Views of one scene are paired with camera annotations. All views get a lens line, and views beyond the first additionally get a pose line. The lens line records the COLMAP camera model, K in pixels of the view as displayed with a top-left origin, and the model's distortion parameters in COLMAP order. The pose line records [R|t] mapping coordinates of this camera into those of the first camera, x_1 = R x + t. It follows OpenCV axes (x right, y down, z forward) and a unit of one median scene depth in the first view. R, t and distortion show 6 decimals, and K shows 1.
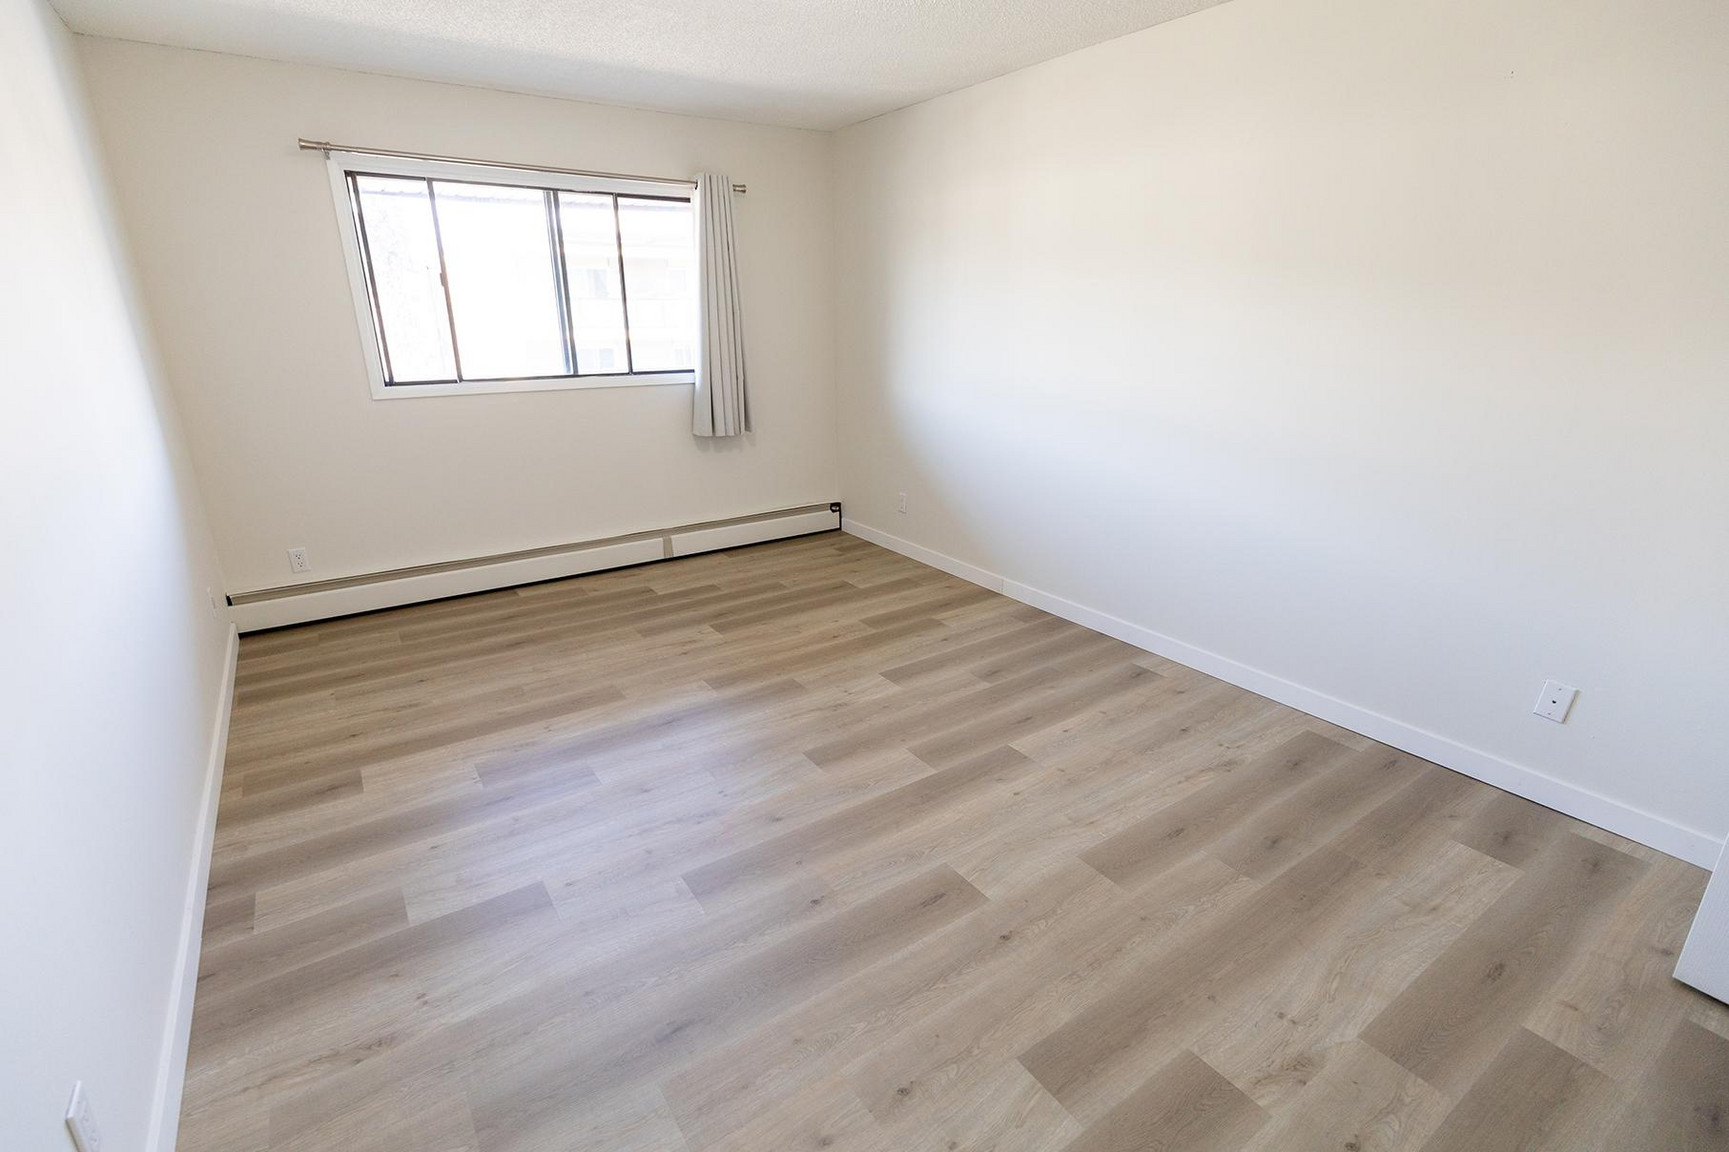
lens RADIAL K [[809.7, 0, 854.1], [0, 809.7, 577.0], [0, 0, 1]] dist [0.001760, 0.000391]
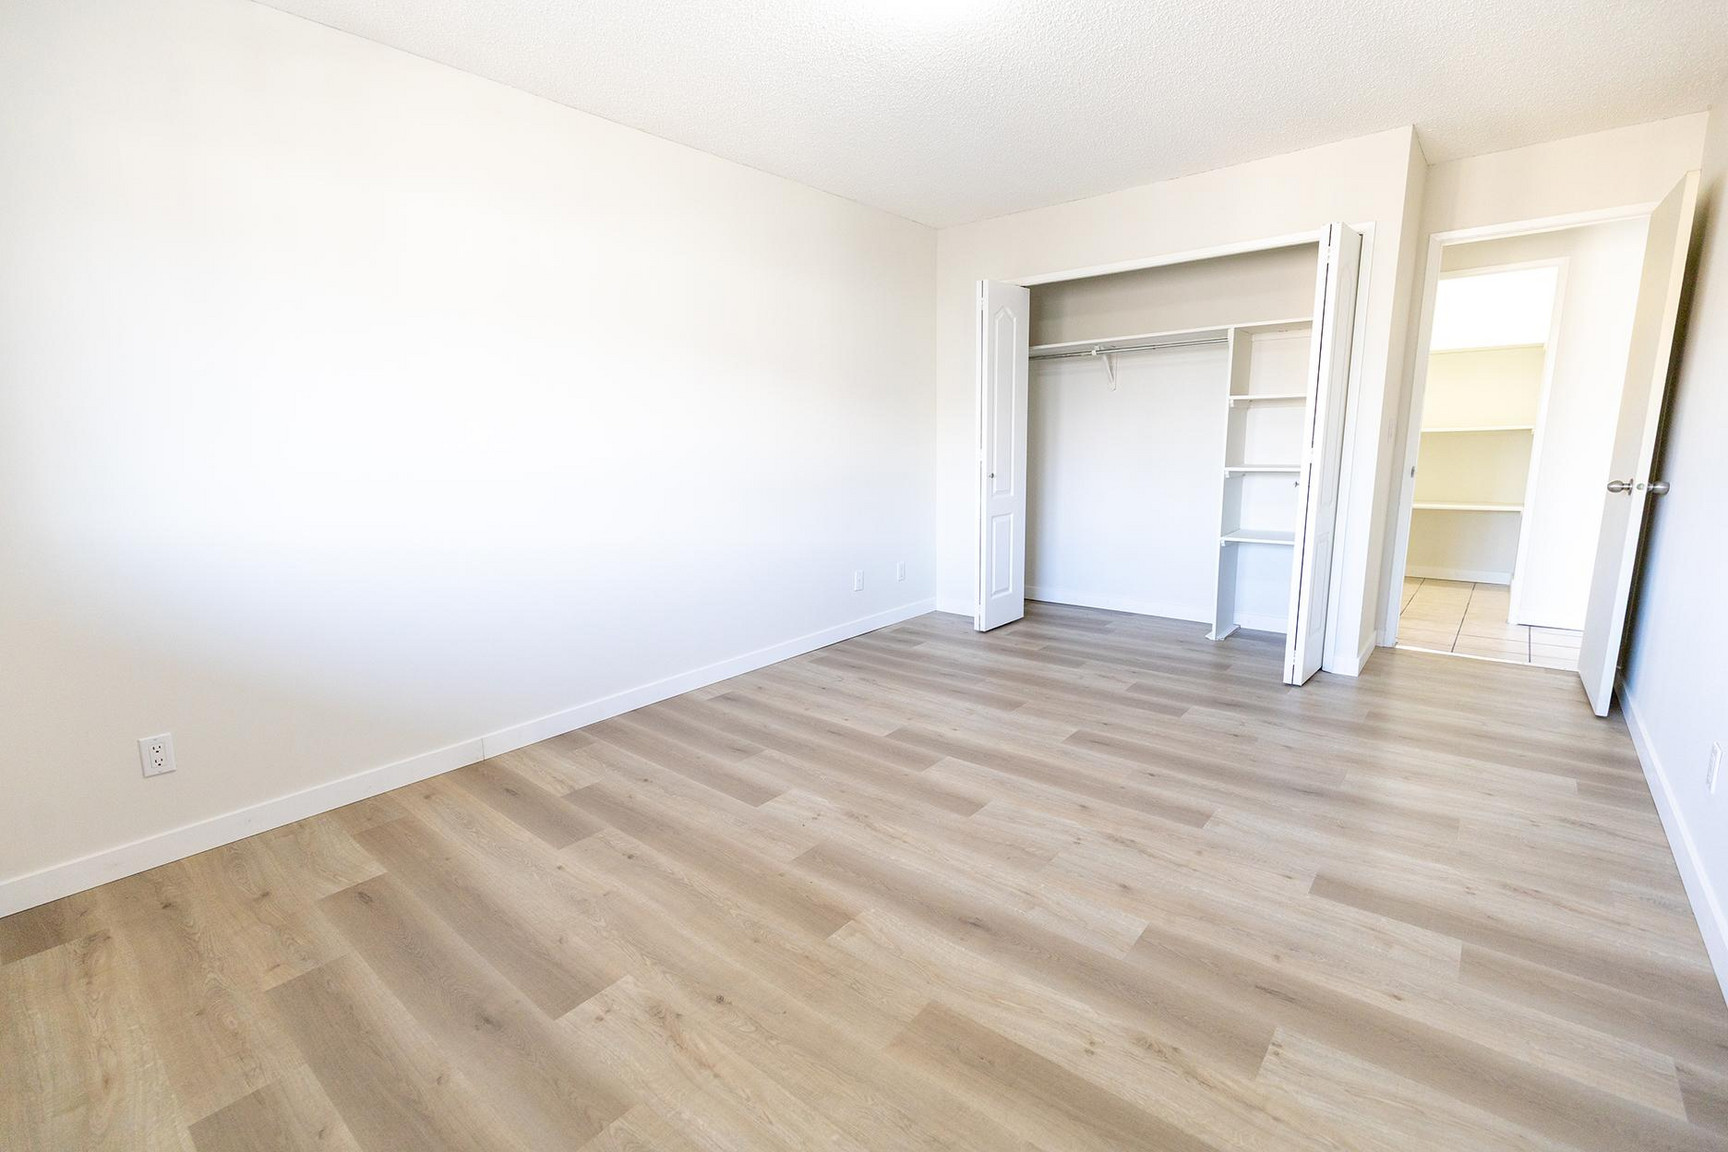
lens RADIAL K [[763.4, 0, 864.0], [0, 763.4, 576.0], [0, 0, 1]] dist [0.002604, -0.000049]
pose [[-0.277462, -0.167162, 0.946082, -0.706708], [0.326686, 0.909652, 0.256534, -0.257175], [-0.903488, 0.380250, -0.197785, 1.031896]]
